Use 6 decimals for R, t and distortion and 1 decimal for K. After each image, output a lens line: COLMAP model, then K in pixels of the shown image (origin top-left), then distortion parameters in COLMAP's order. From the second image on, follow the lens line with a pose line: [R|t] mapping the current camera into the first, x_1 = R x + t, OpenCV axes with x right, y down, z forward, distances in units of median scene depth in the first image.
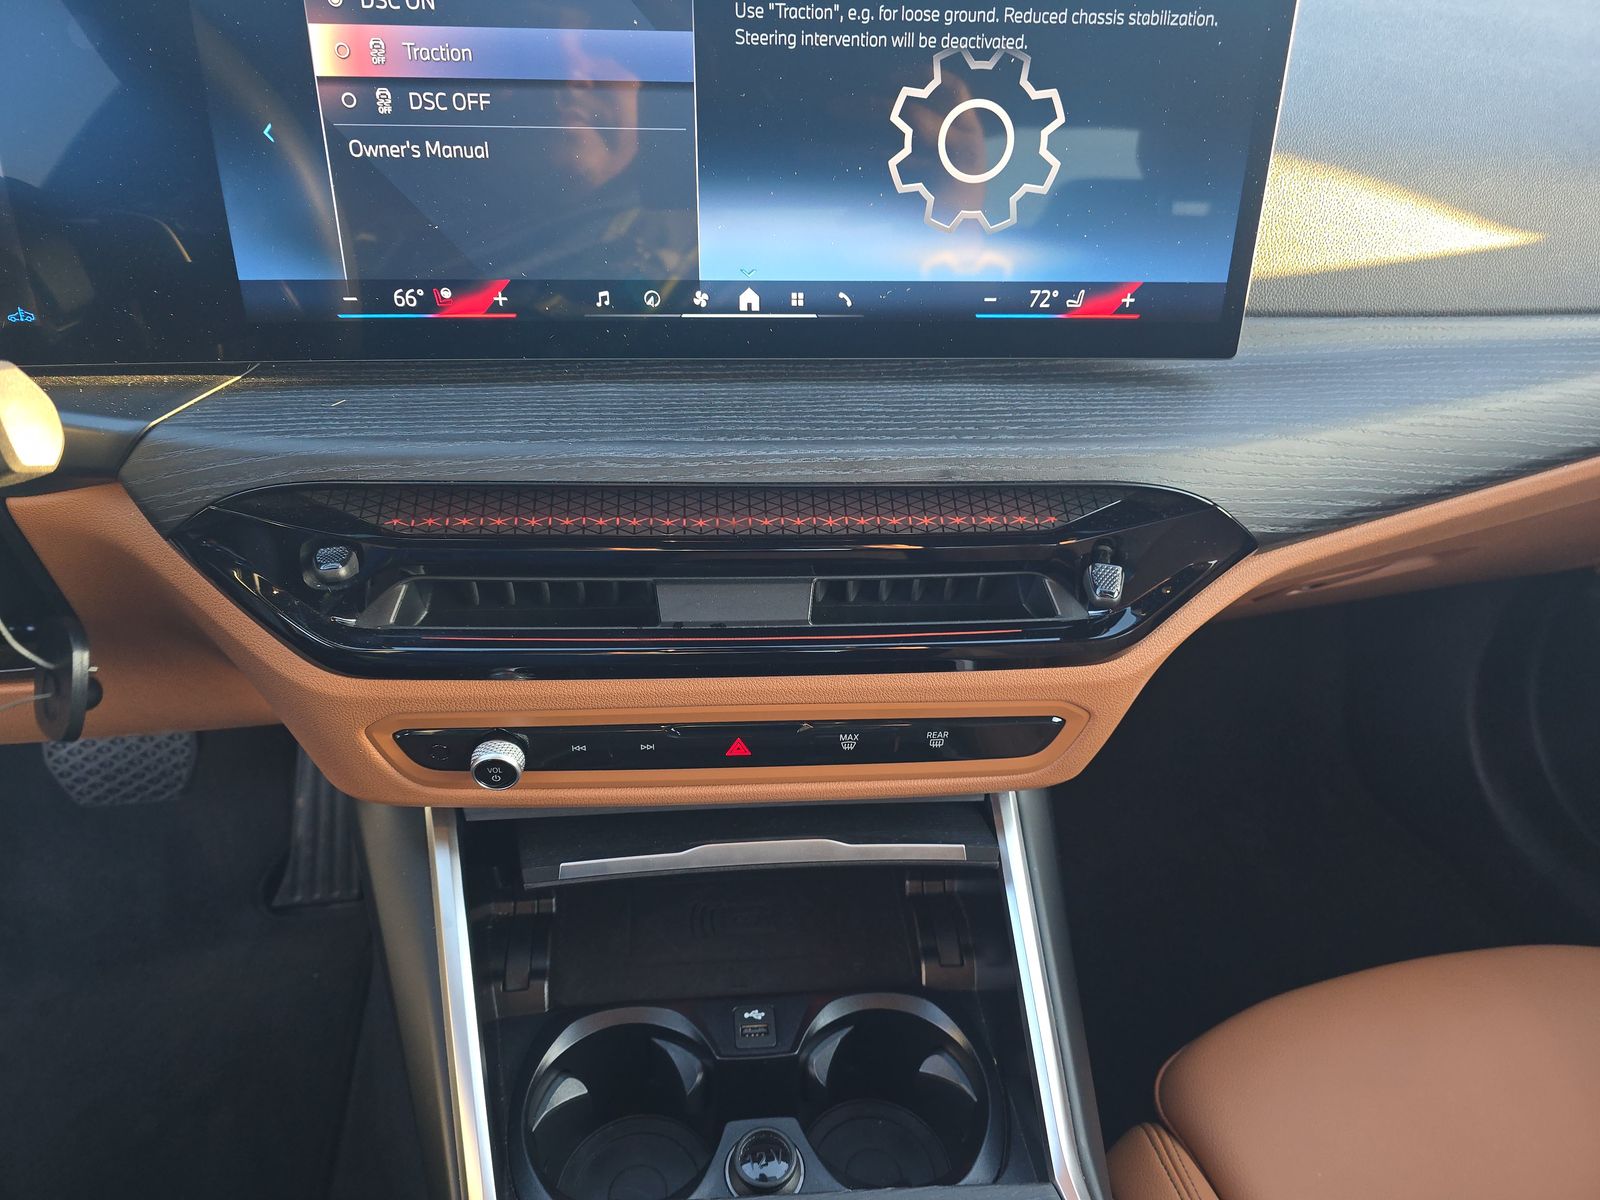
lens RADIAL K [[1098.9, 0, 800.0], [0, 1098.9, 600.0], [0, 0, 1]] dist [0.062370, -0.072211]
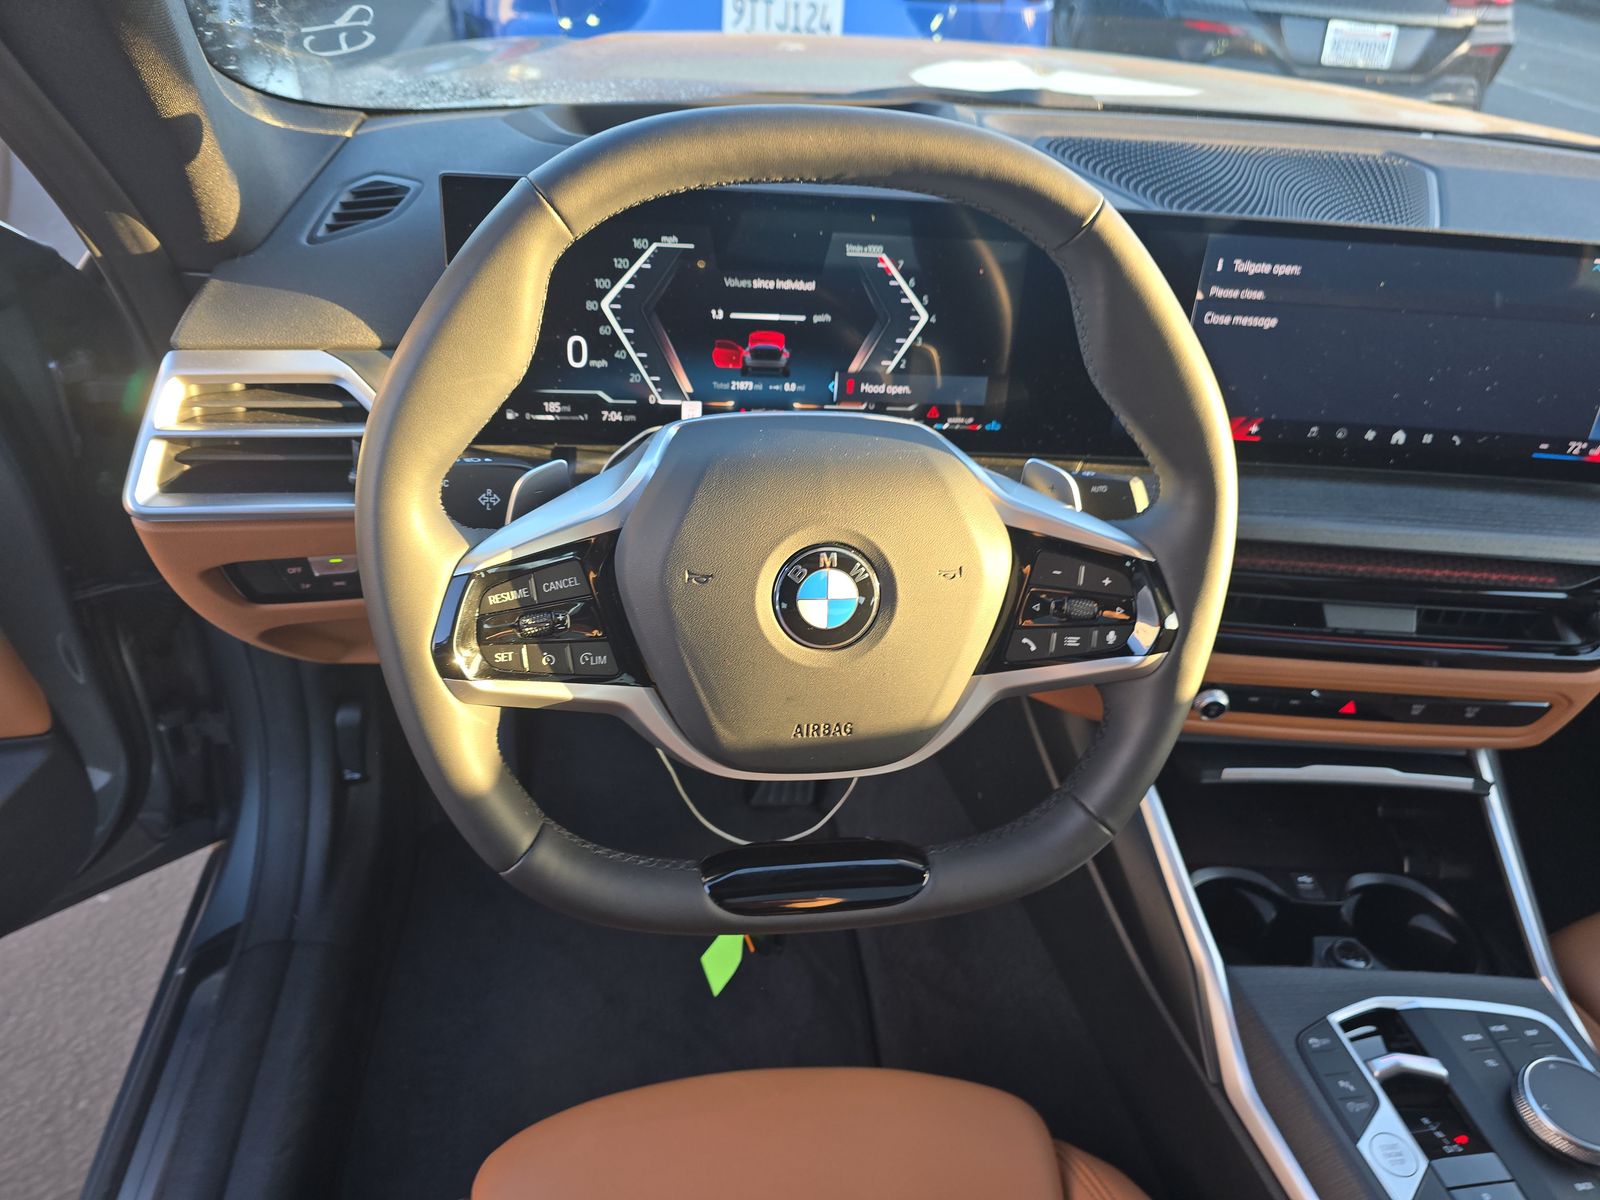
lens RADIAL K [[1086.2, 0, 788.2], [0, 1086.2, 598.0], [0, 0, 1]] dist [0.073957, -0.065801]
pose [[0.997027, 0.075569, -0.015053, -0.892969], [-0.075587, 0.997139, -0.000649, 0.038585], [0.014961, 0.001784, 0.999886, -0.654214]]
